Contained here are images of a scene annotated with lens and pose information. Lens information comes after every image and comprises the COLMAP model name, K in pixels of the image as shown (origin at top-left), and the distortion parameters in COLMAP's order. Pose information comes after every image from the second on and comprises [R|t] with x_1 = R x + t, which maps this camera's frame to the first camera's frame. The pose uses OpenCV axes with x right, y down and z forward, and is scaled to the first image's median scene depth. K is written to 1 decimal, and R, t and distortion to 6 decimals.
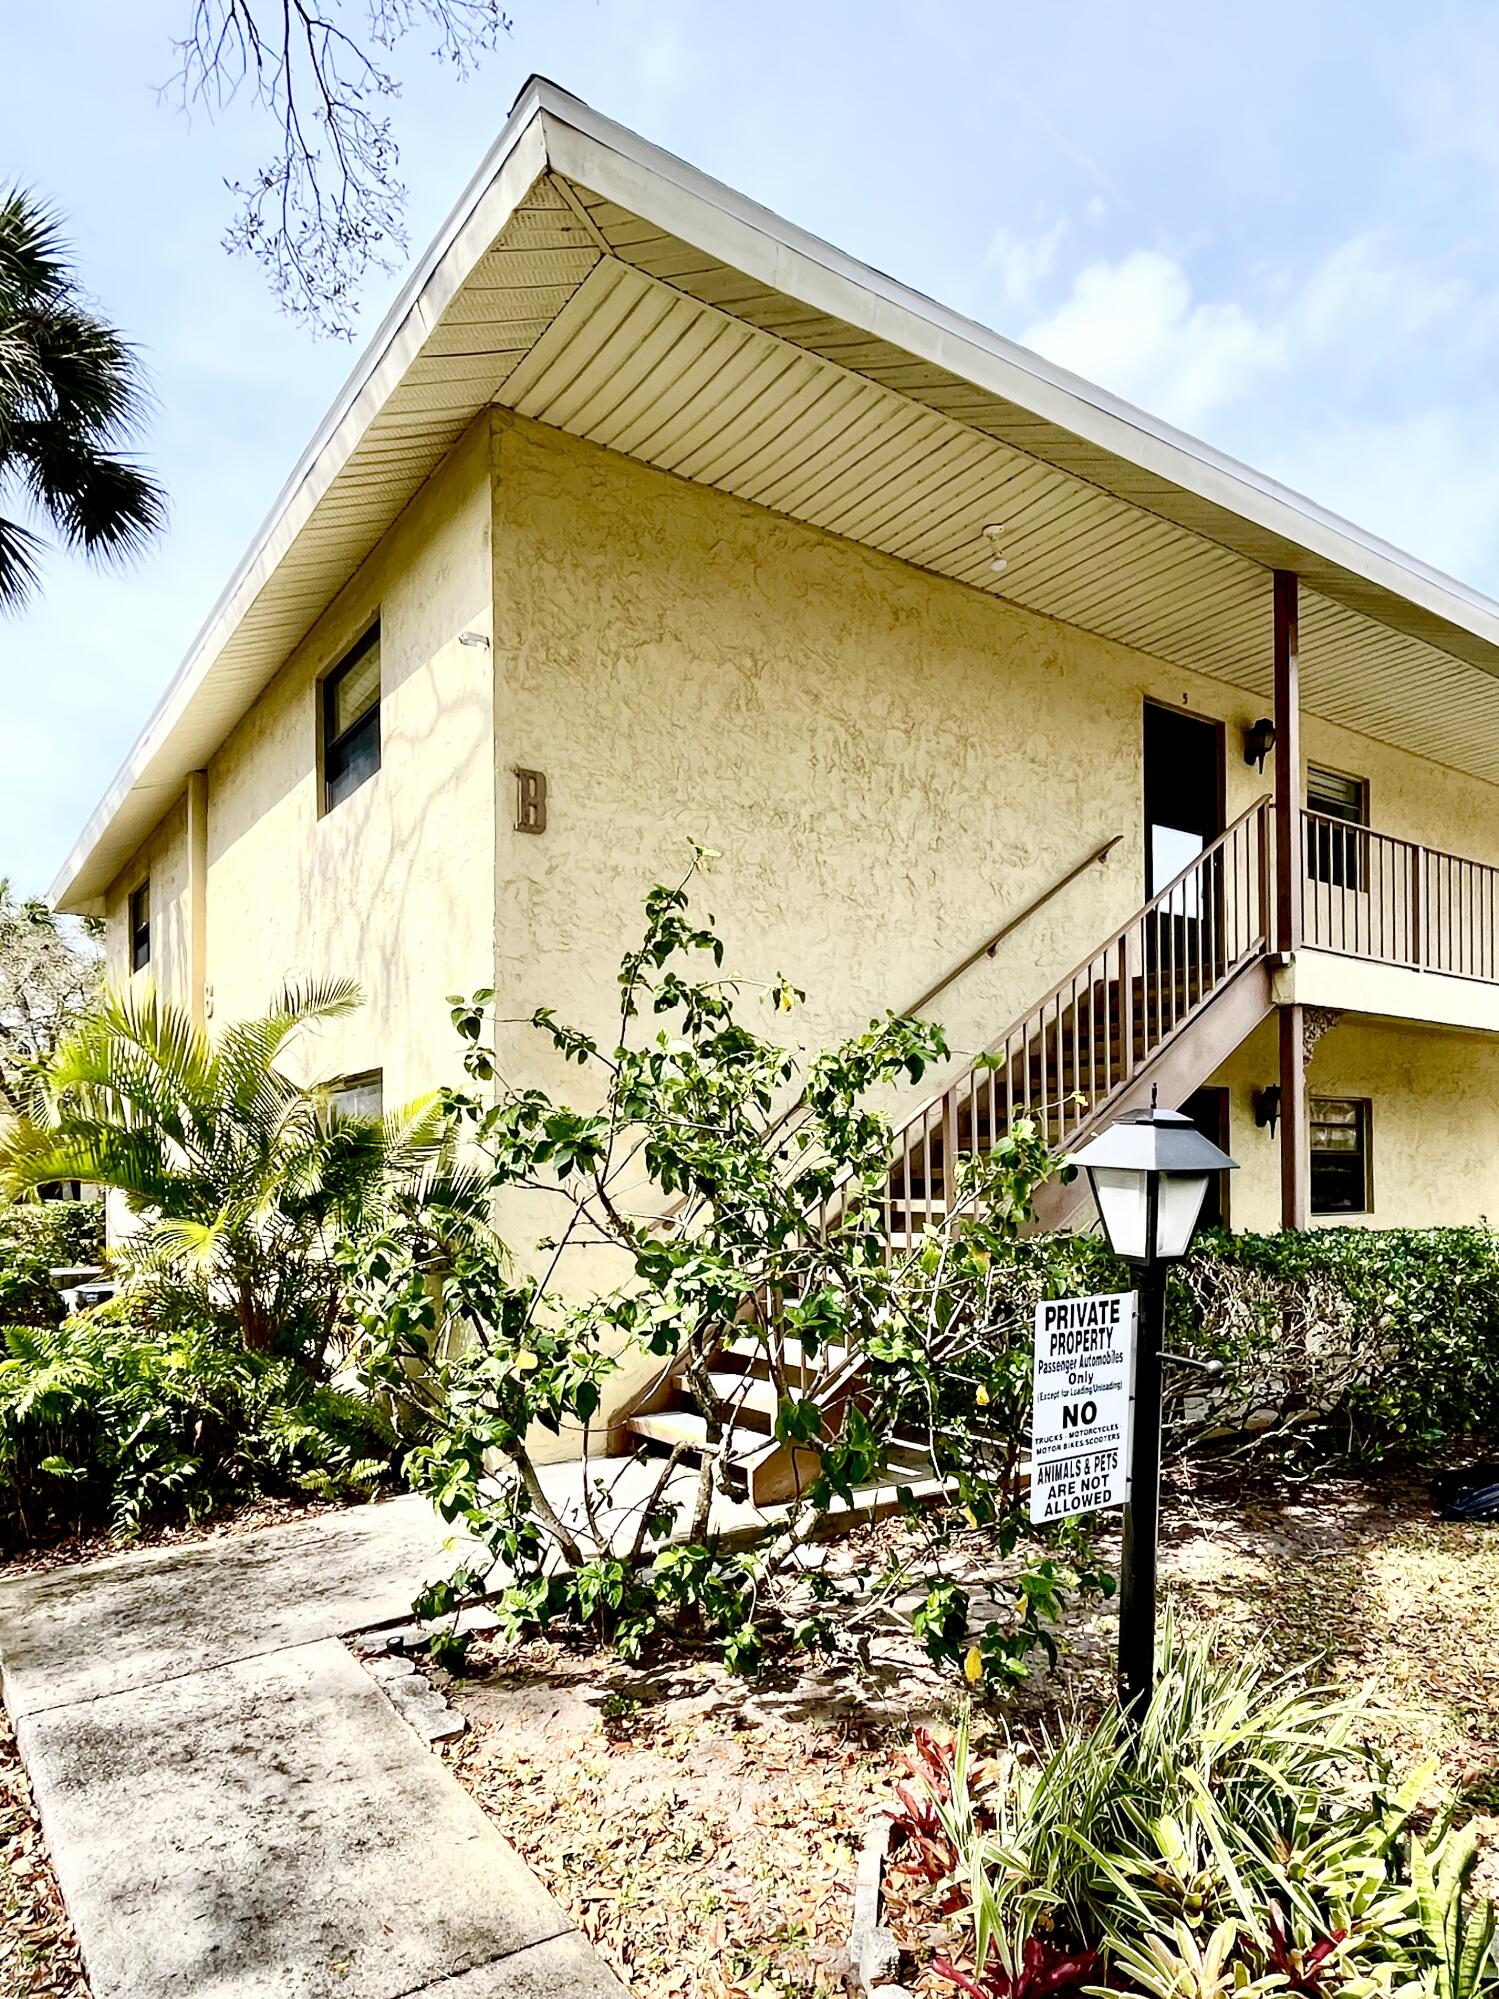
lens RADIAL K [[1170.5, 0, 749.5], [0, 1170.5, 999.5], [0, 0, 1]] dist [0.000874, -0.002538]
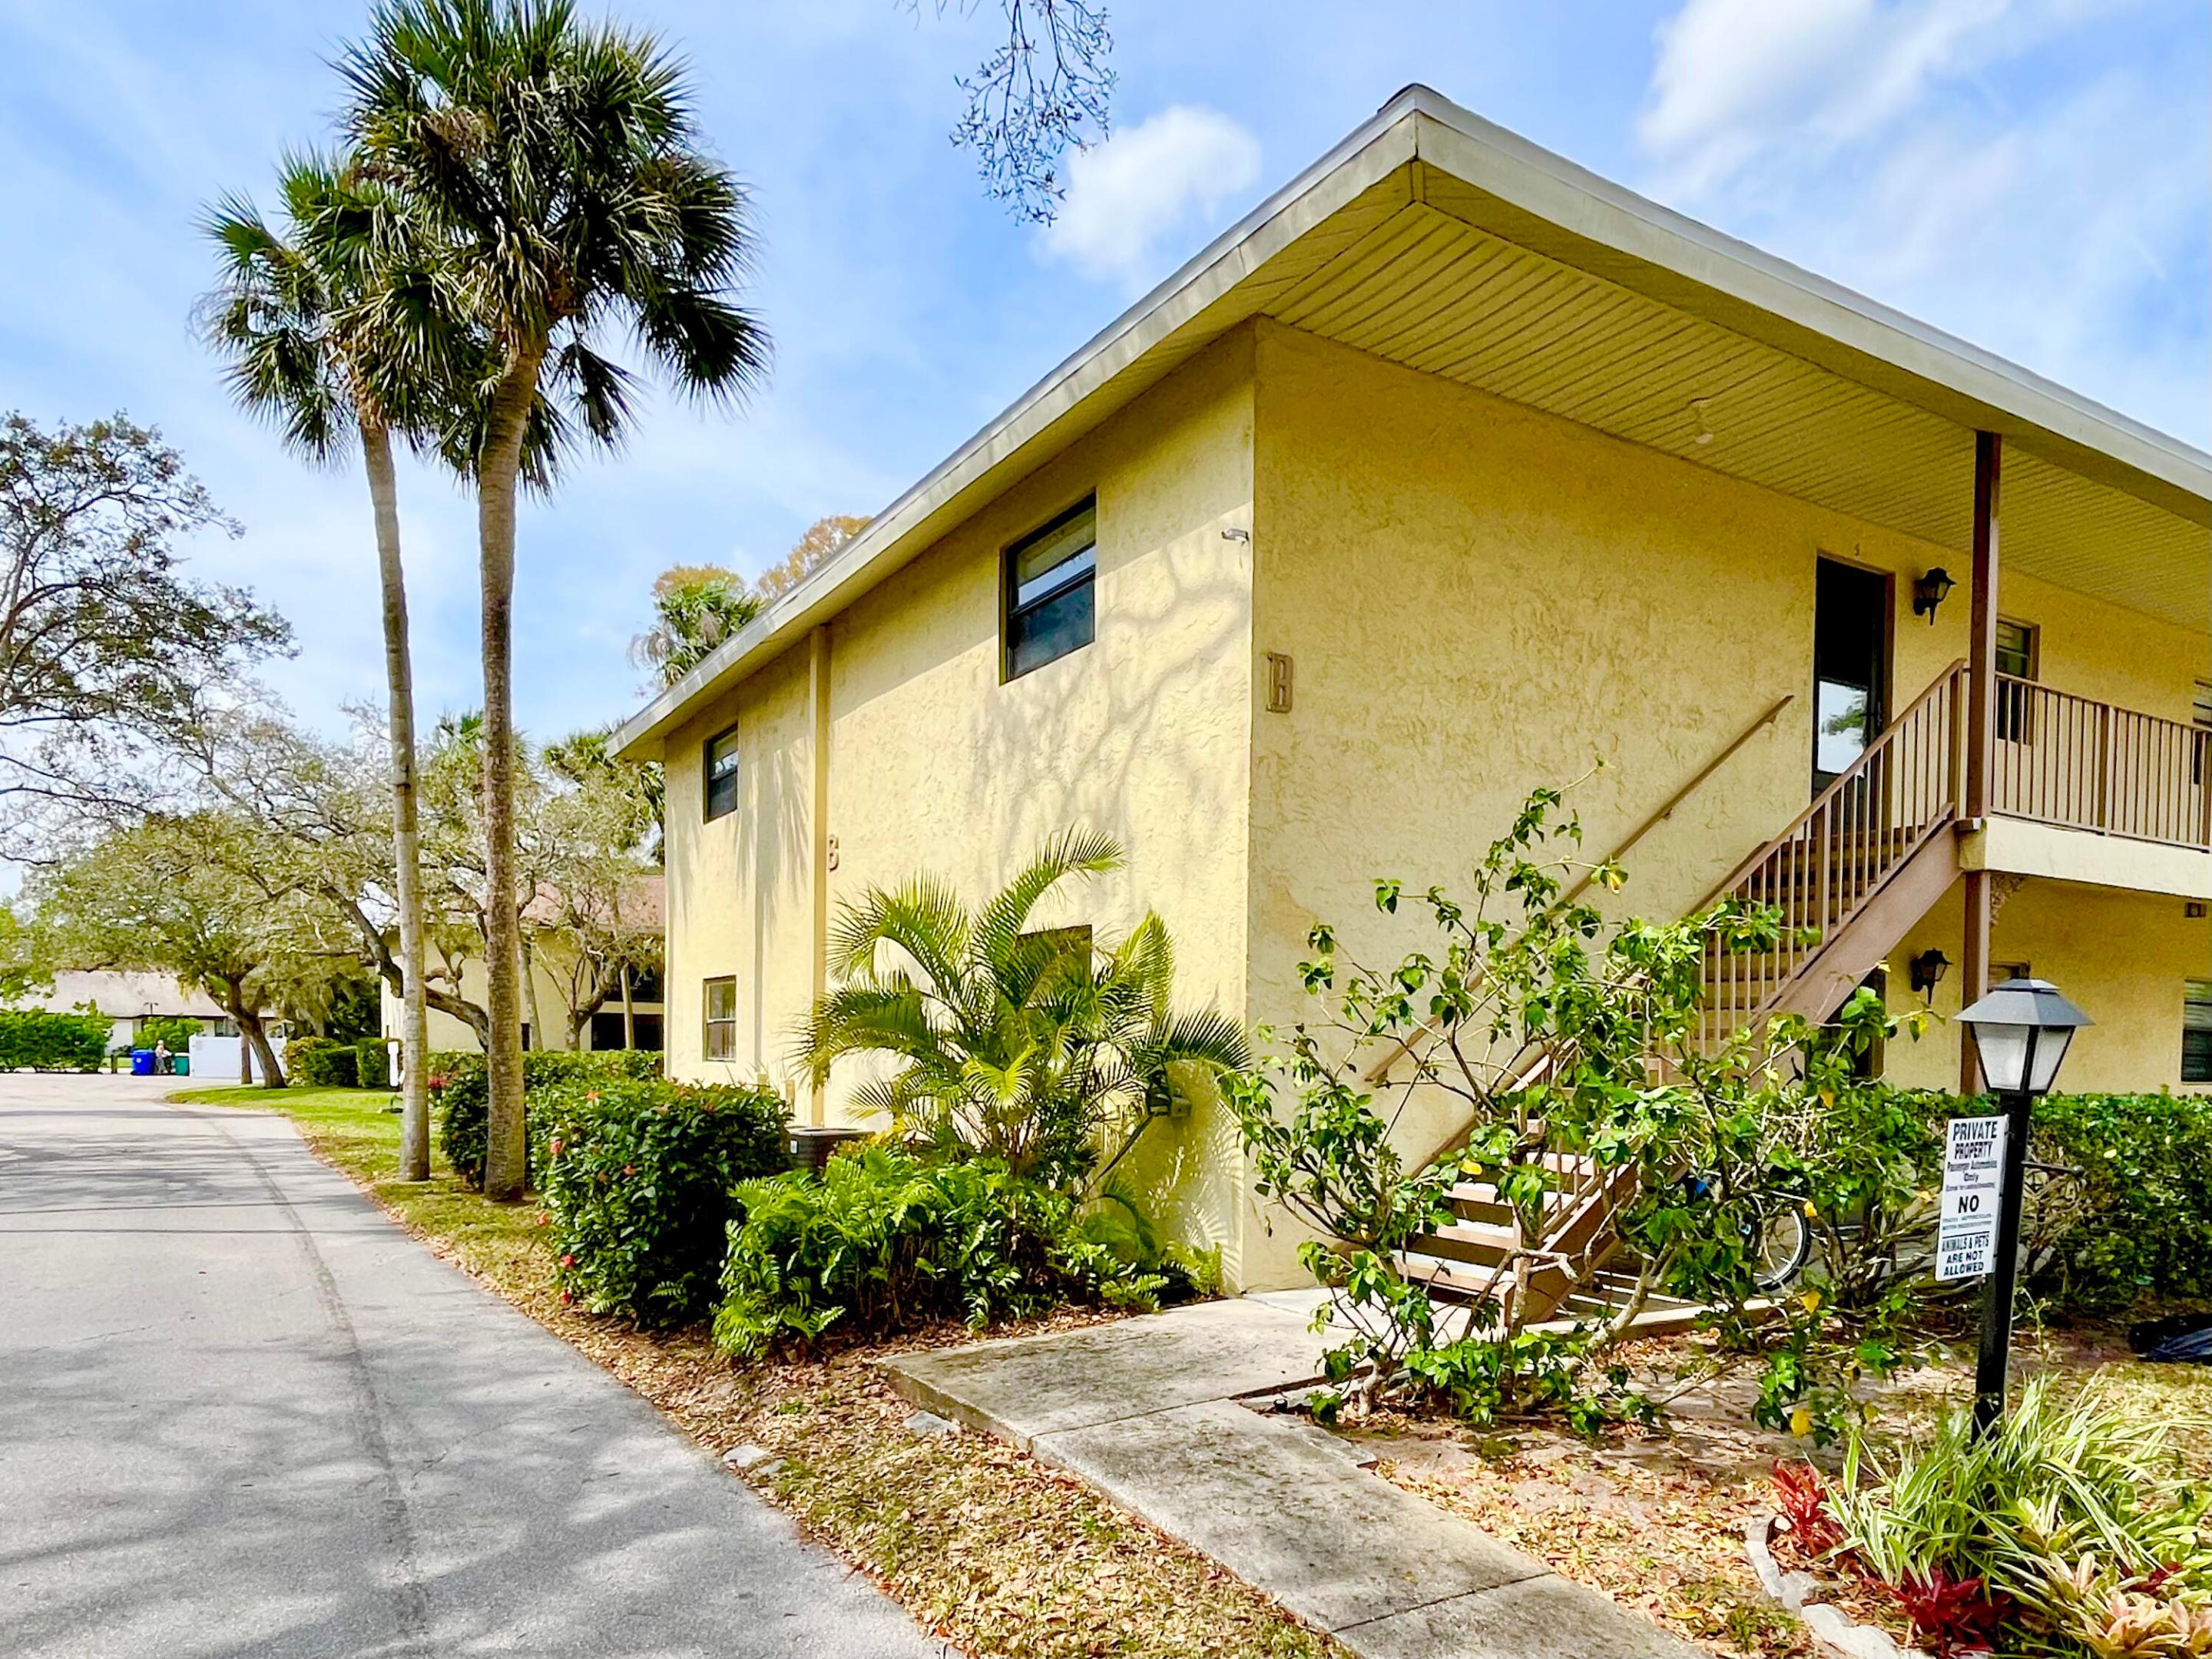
lens RADIAL K [[1342.6, 0, 1106.6], [0, 1342.6, 894.4], [0, 0, 1]] dist [-0.000227, -0.001684]
pose [[0.997336, 0.008585, -0.072439, -0.225778], [-0.005417, 0.999025, 0.043812, -0.024622], [0.072744, -0.043303, 0.996410, -0.226100]]
